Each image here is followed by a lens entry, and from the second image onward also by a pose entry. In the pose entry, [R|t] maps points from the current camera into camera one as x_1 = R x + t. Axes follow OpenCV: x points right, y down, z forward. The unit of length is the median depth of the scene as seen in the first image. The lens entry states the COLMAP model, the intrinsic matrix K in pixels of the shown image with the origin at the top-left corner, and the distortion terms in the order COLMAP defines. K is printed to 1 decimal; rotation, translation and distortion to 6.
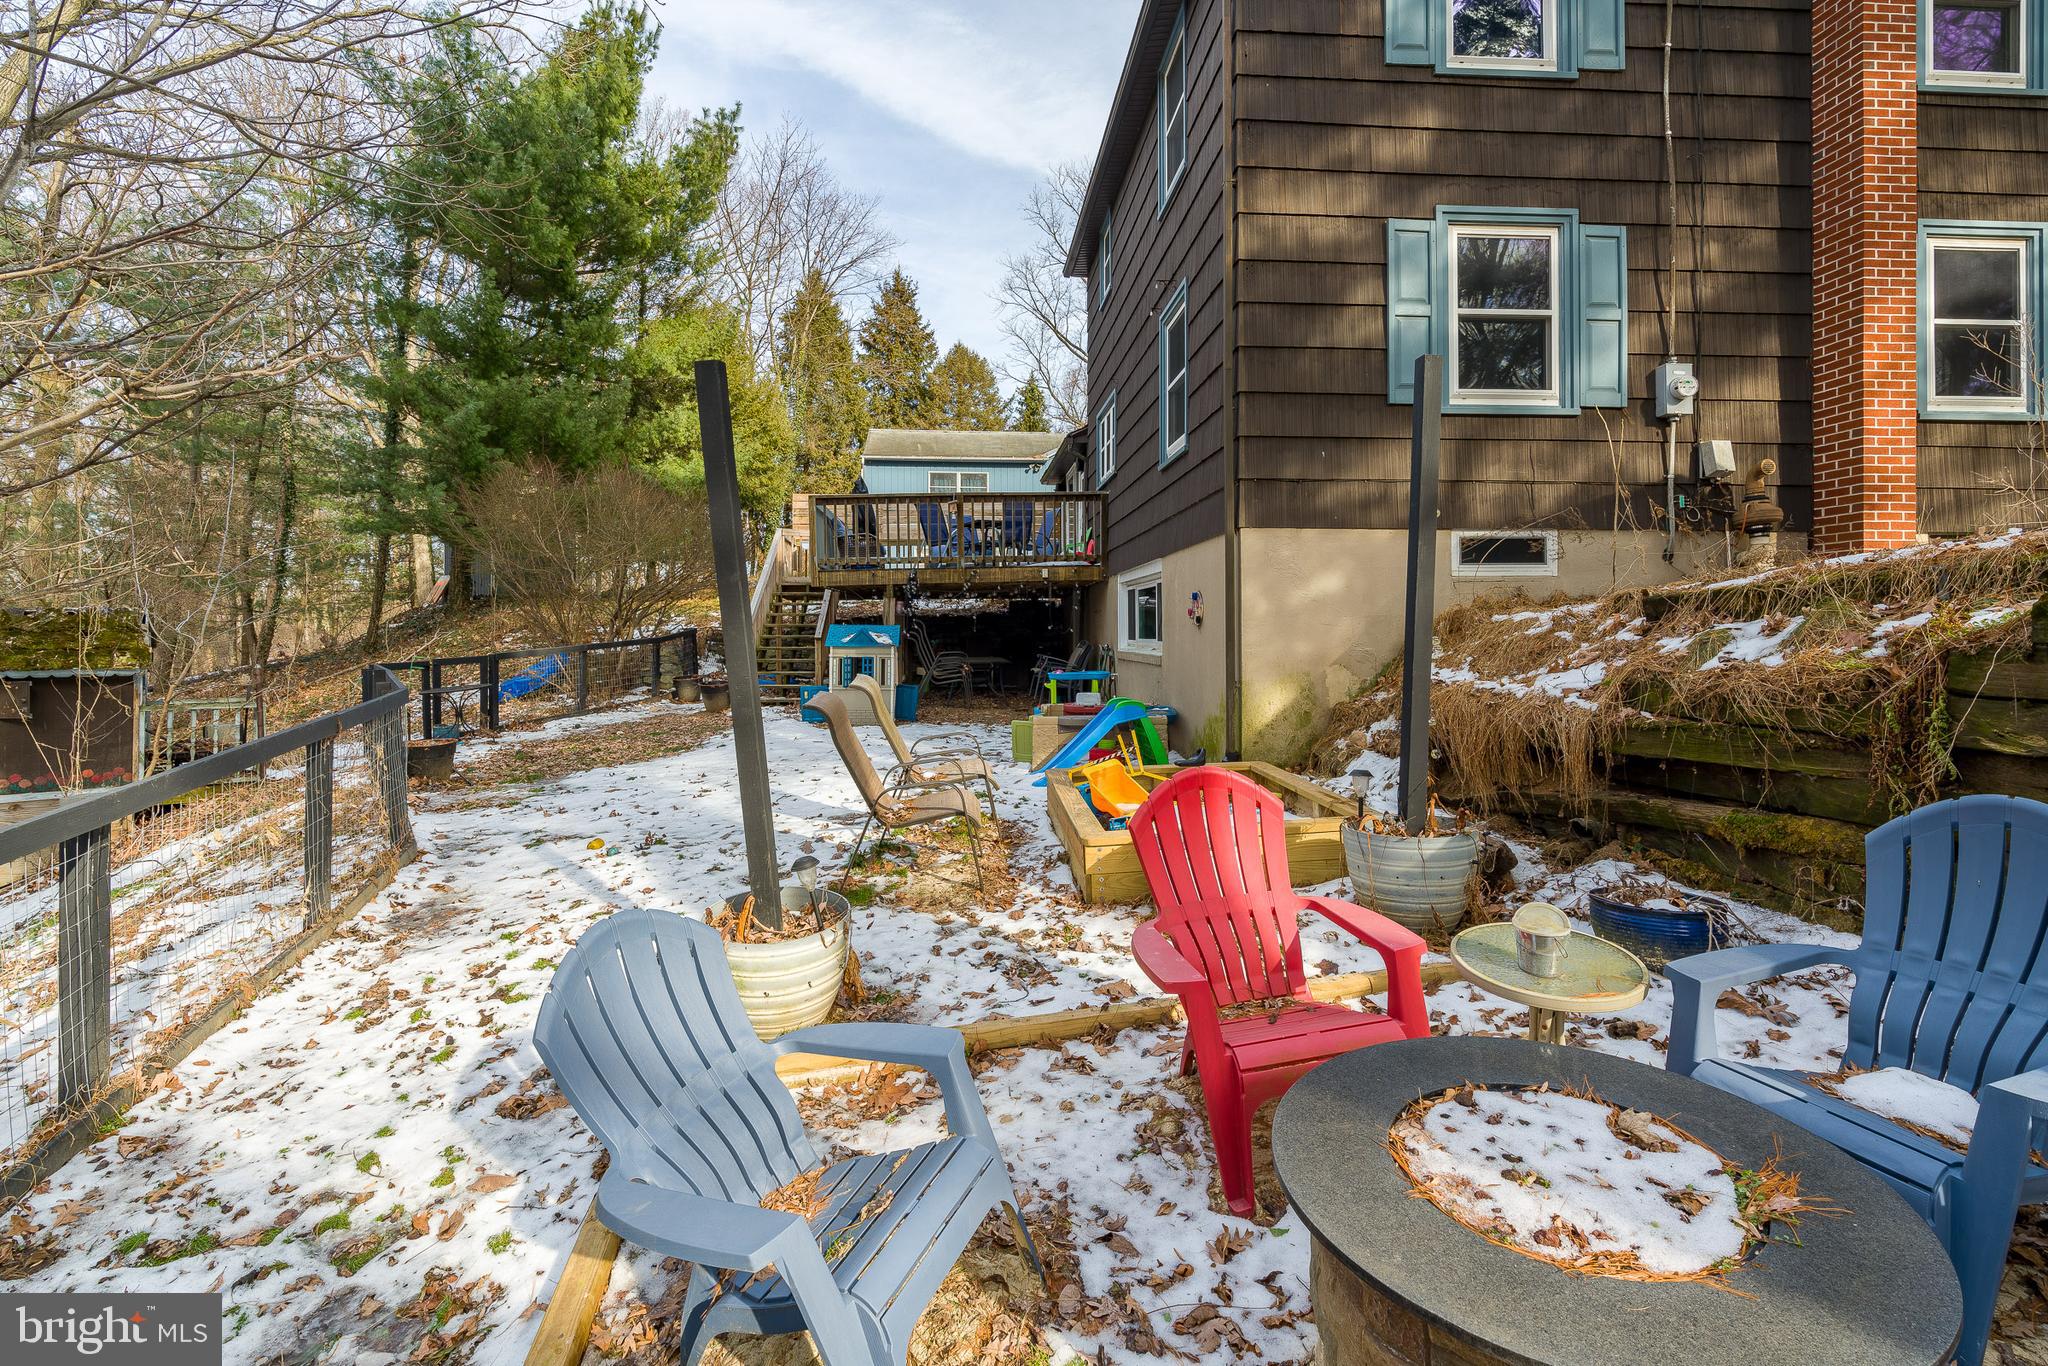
lens RADIAL K [[914.8, 0, 1017.9], [0, 914.8, 632.9], [0, 0, 1]] dist [-0.001807, 0.000978]
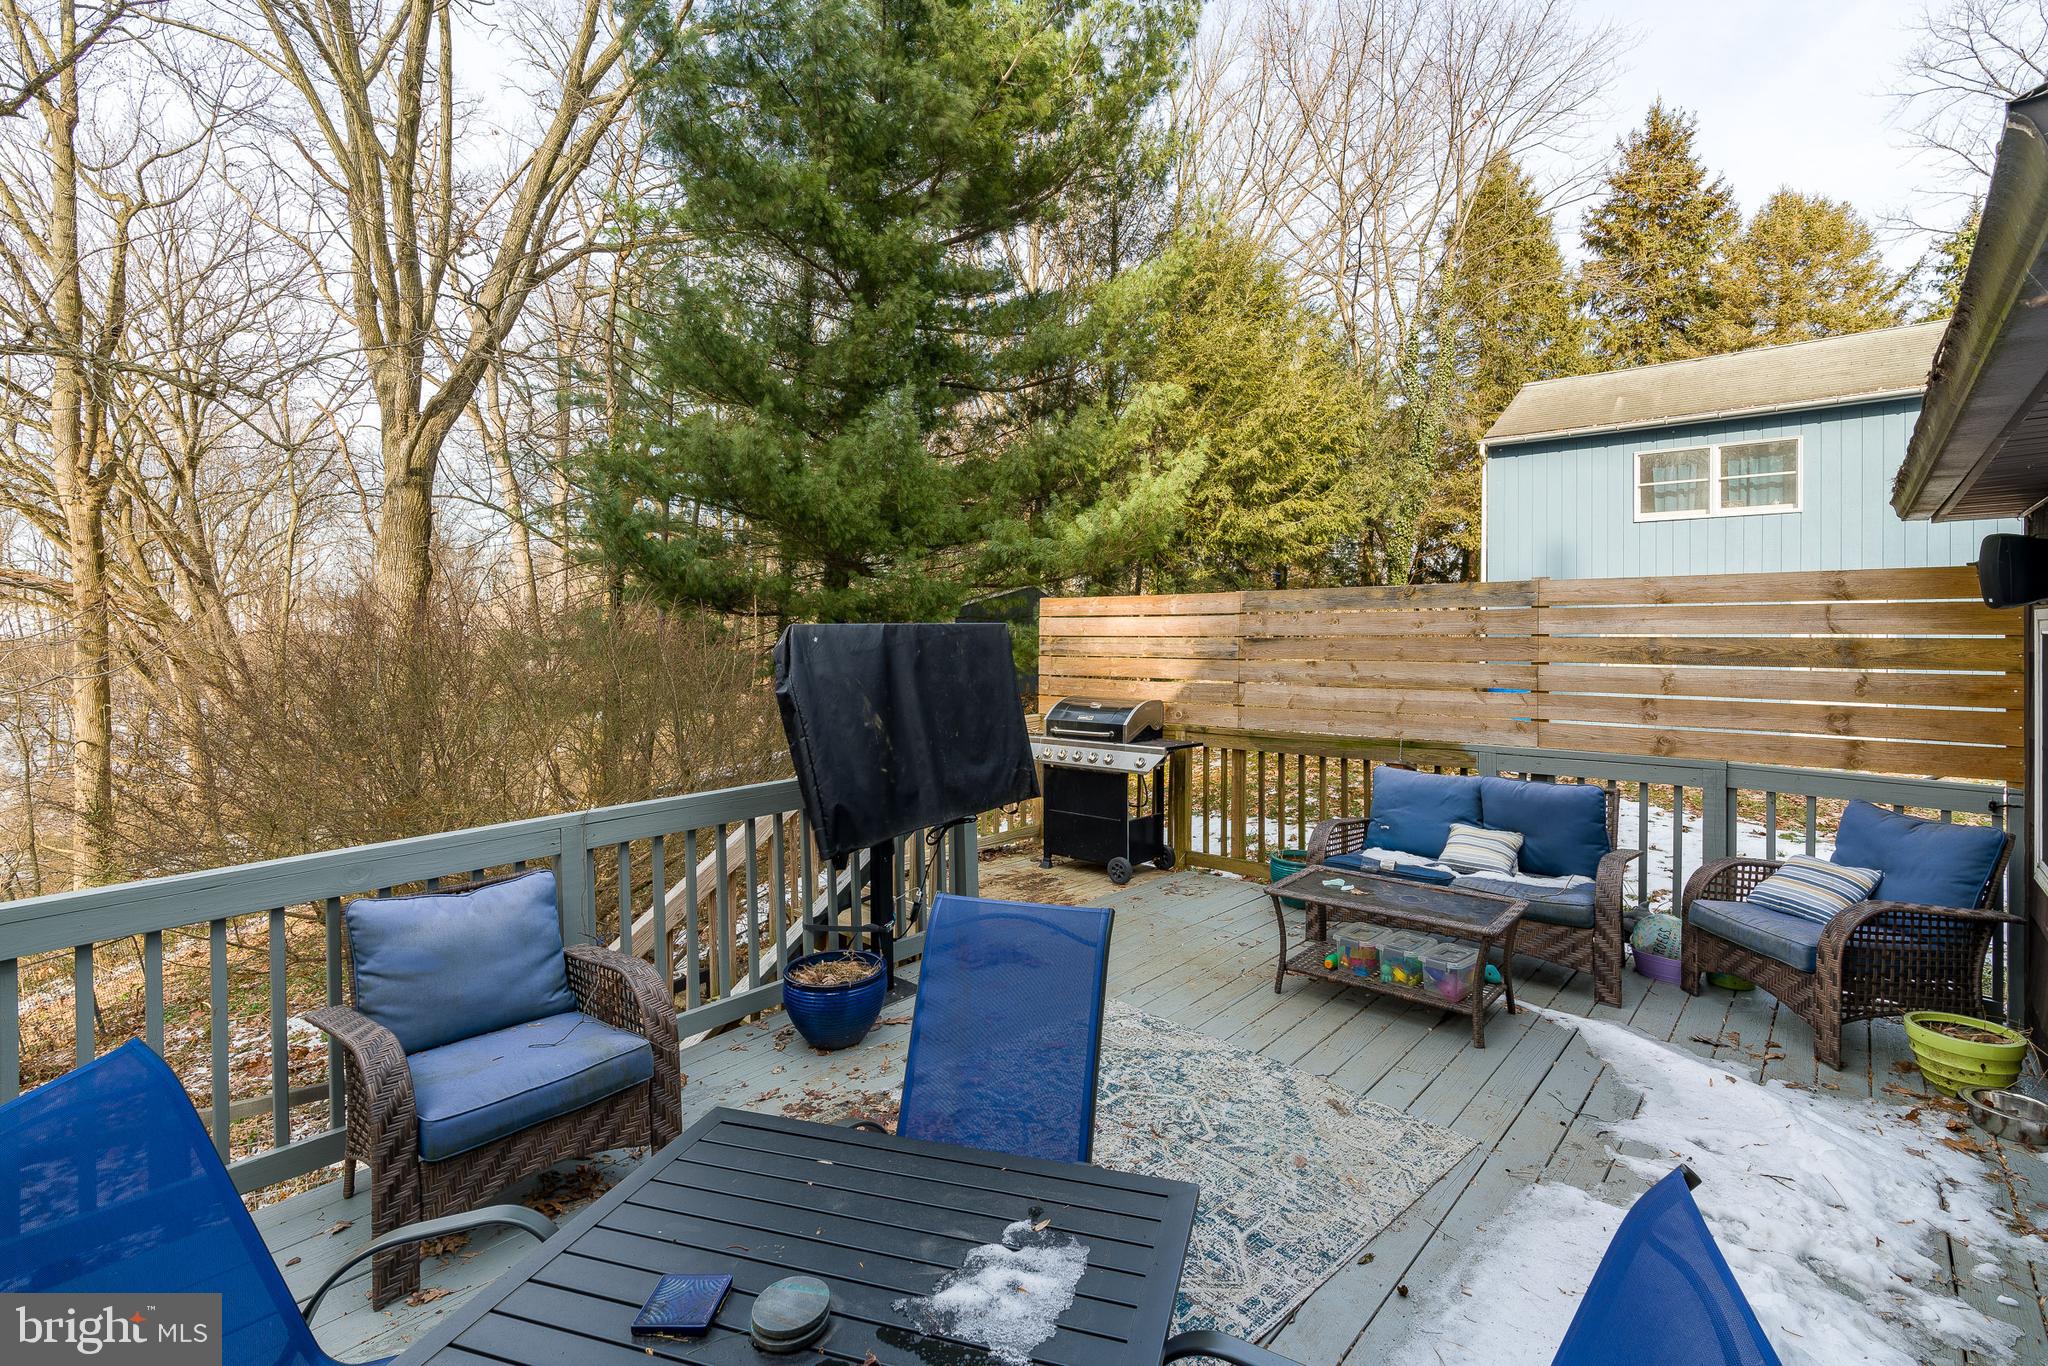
lens RADIAL K [[914.8, 0, 1017.9], [0, 914.8, 632.9], [0, 0, 1]] dist [-0.001807, 0.000978]
pose [[0.693278, 0.009280, -0.720611, 0.014841], [-0.001224, 0.999931, 0.011700, -0.056793], [0.720669, -0.007229, 0.693241, 0.283589]]
